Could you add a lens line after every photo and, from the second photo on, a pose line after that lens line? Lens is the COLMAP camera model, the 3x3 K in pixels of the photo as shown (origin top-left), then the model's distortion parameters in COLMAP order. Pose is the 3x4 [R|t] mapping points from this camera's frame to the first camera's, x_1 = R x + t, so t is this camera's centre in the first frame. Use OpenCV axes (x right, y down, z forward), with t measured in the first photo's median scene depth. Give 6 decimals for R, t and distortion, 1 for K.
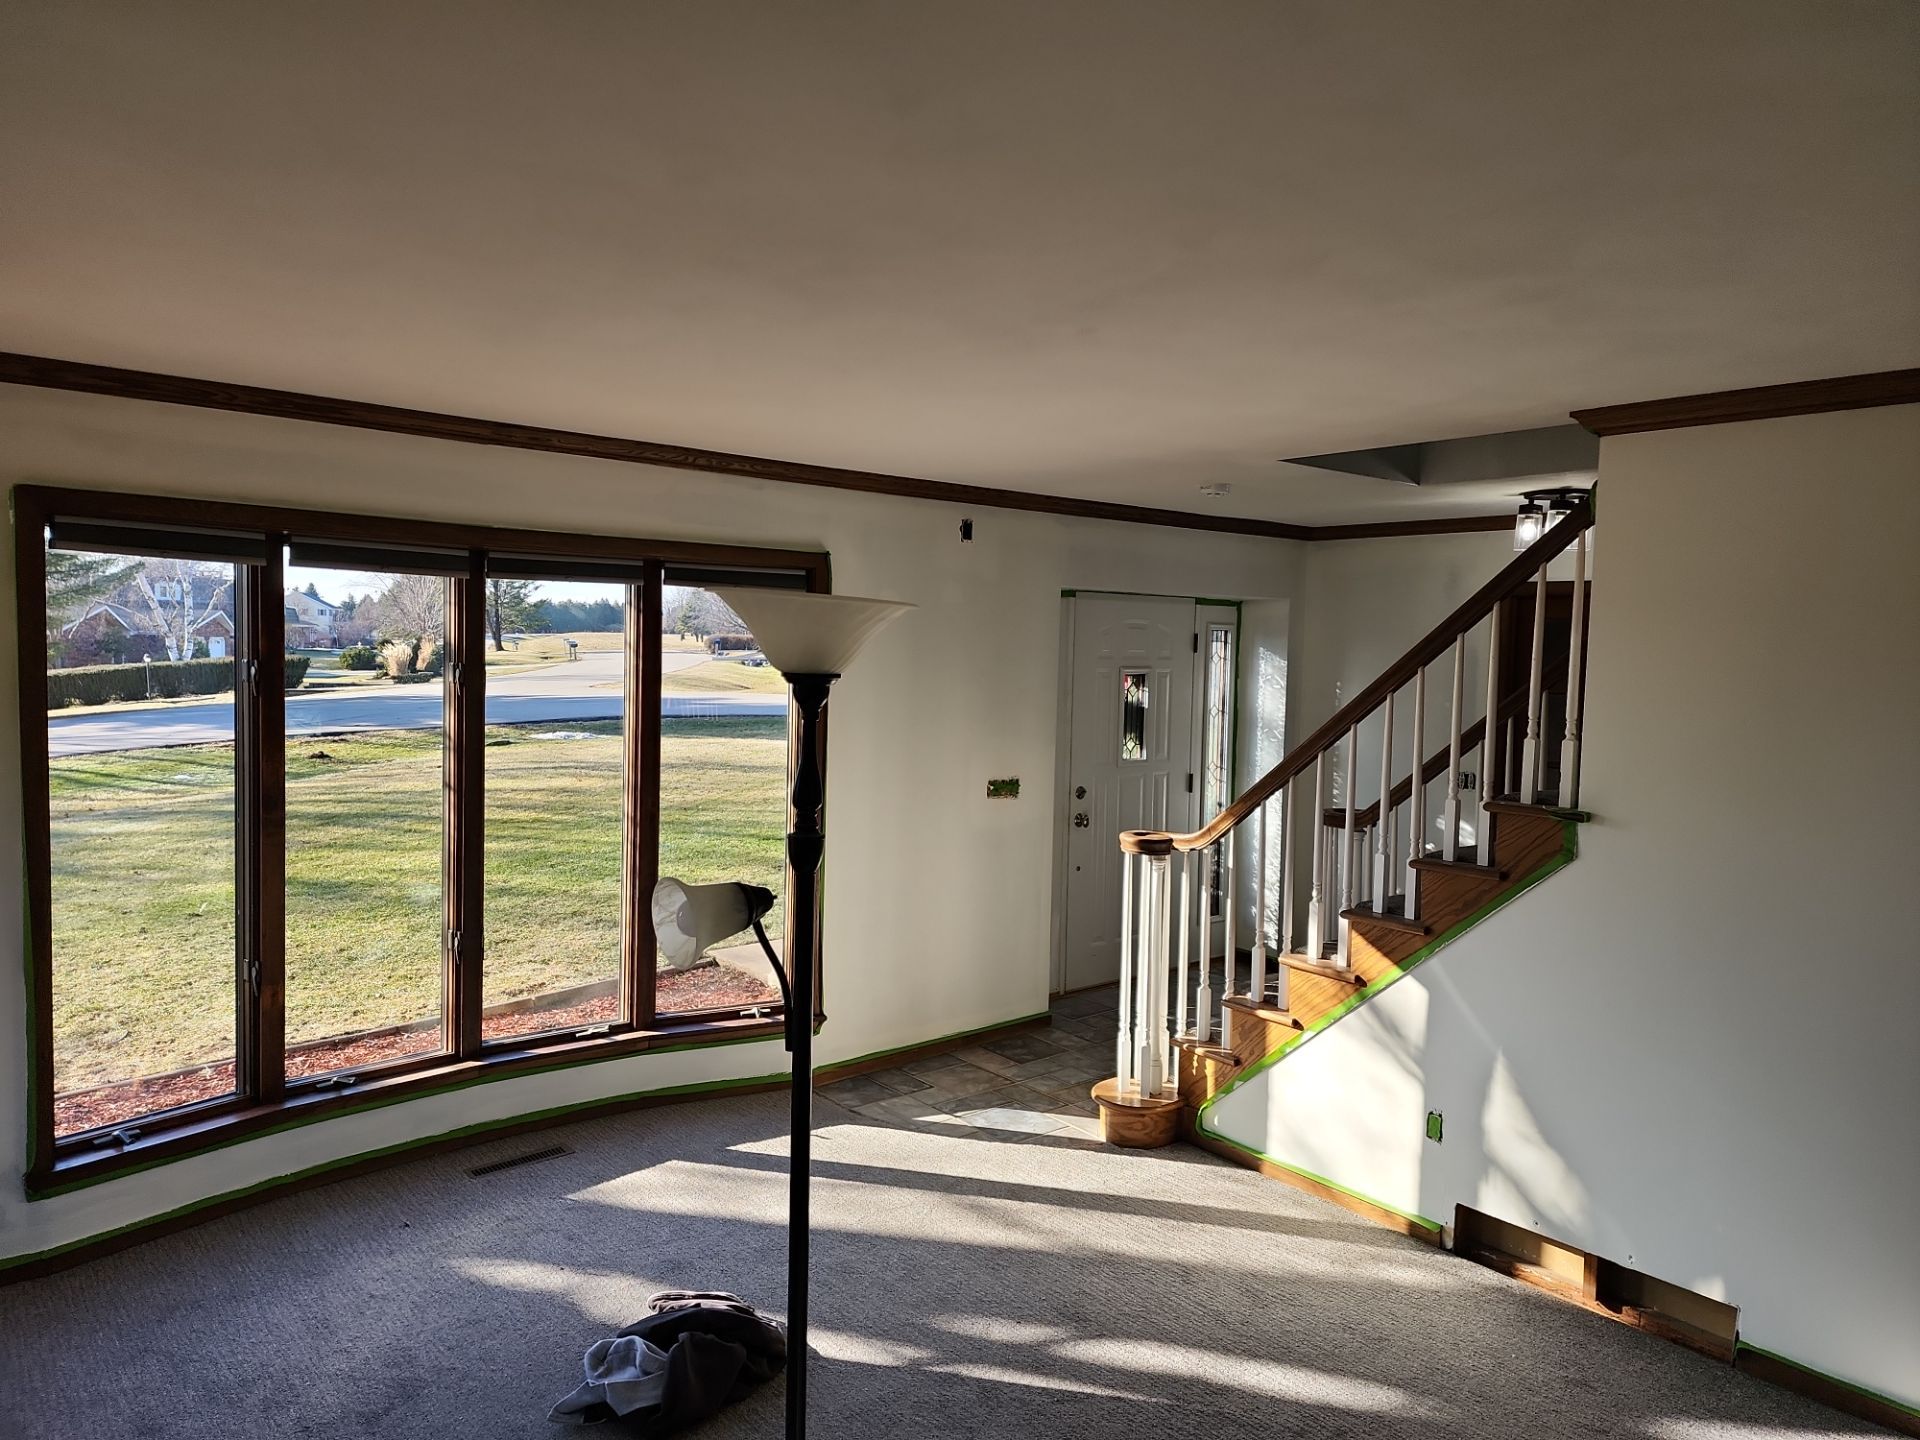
lens RADIAL K [[1277.0, 0, 960.2], [0, 1277.0, 717.2], [0, 0, 1]] dist [0.067685, -0.018197]
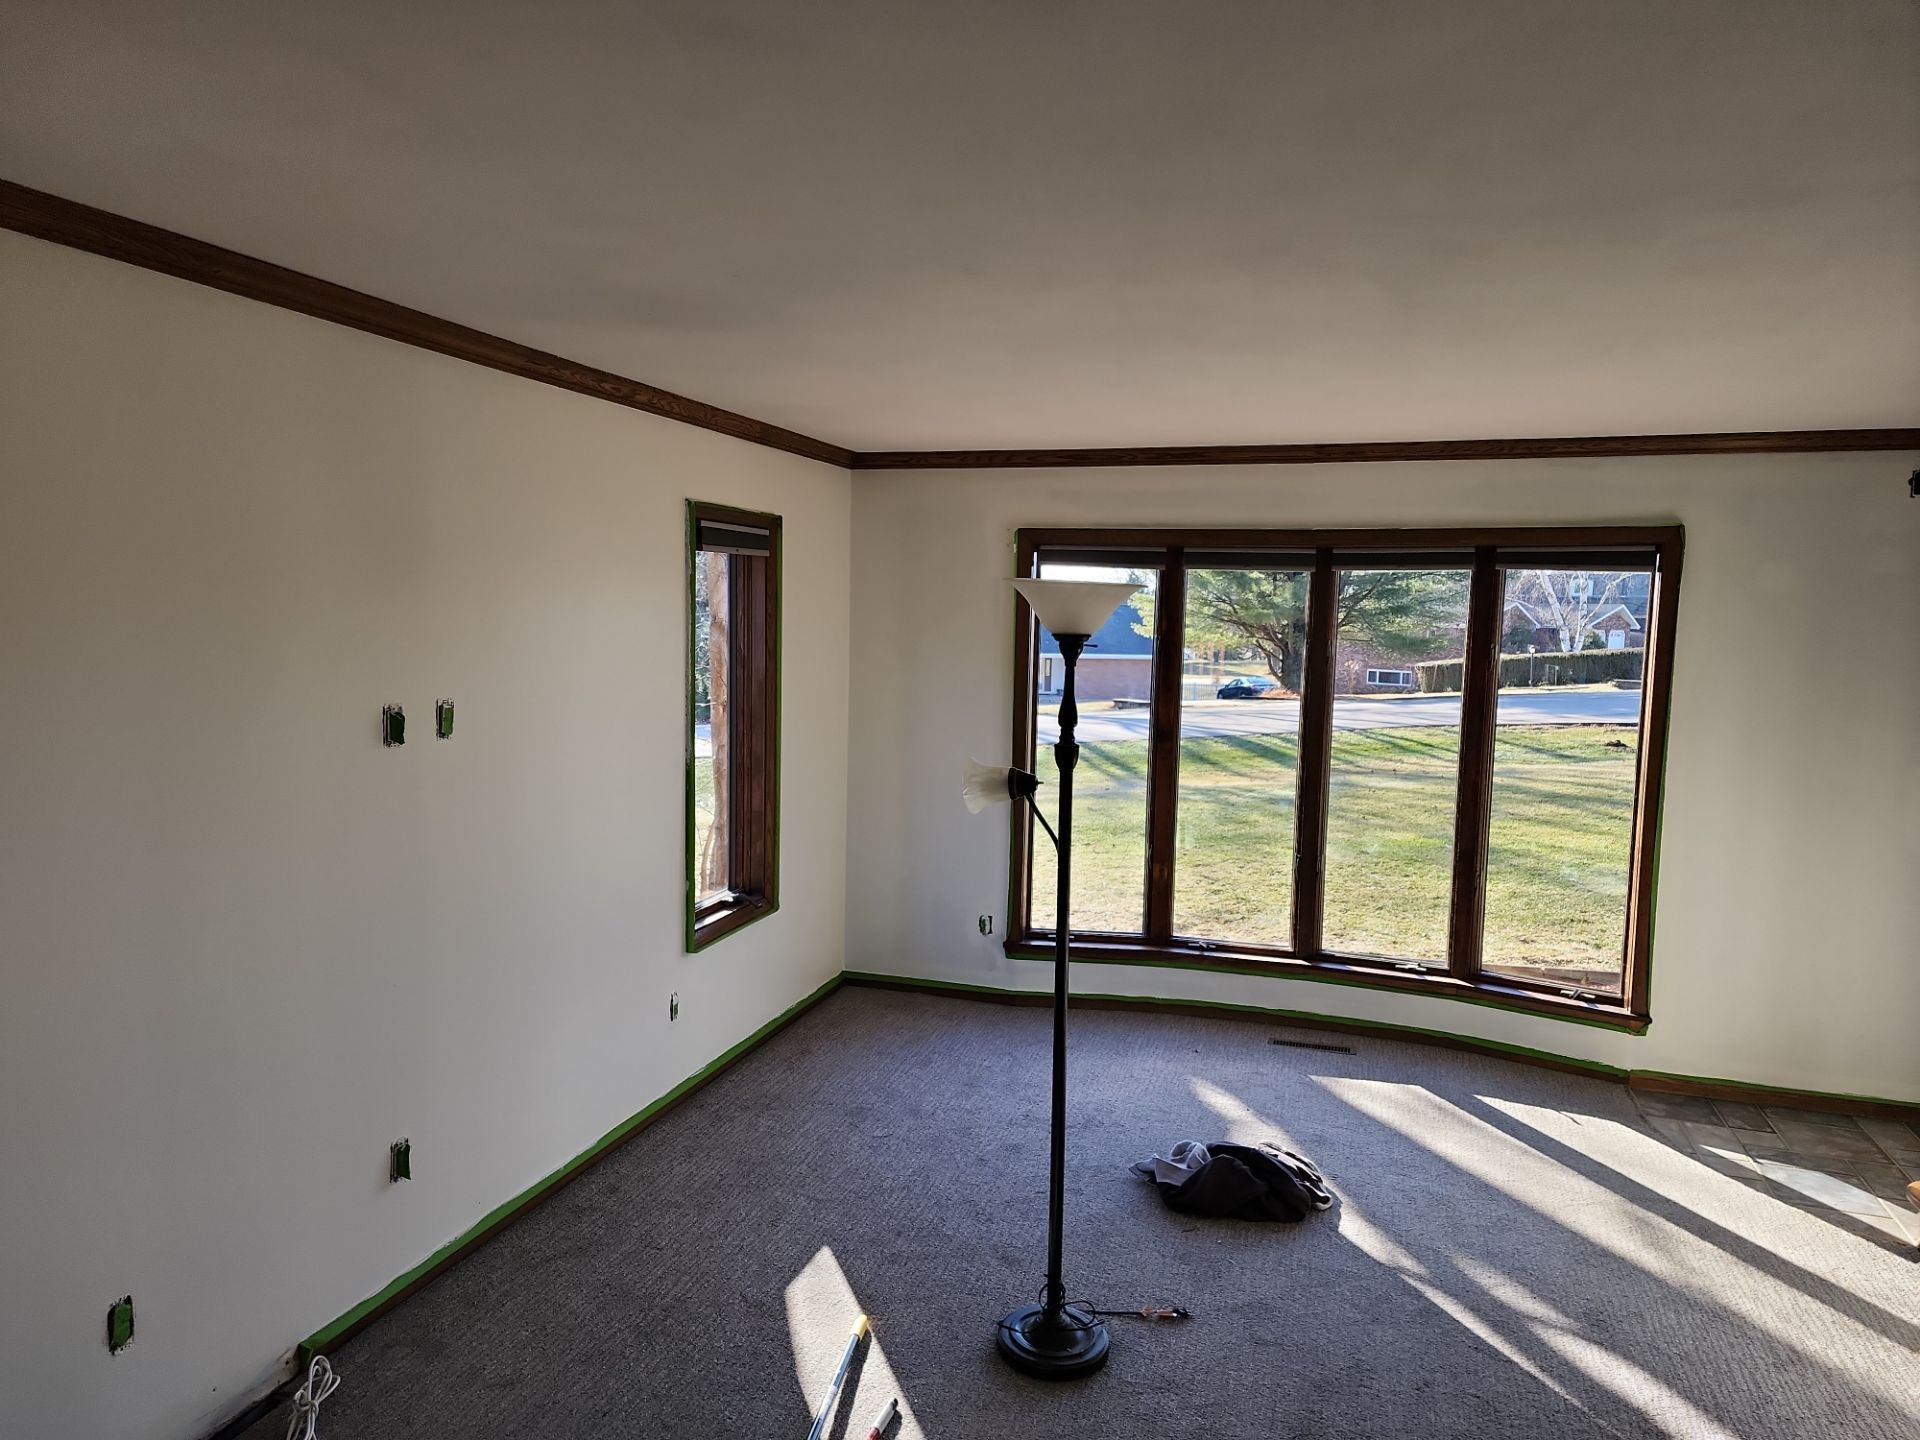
lens RADIAL K [[1277.0, 0, 958.3], [0, 1277.0, 716.4], [0, 0, 1]] dist [0.067685, -0.018197]
pose [[0.535879, 0.060845, -0.842100, 0.451766], [-0.057174, 0.997726, 0.035706, 0.006037], [0.842357, 0.029012, 0.538139, 0.047792]]
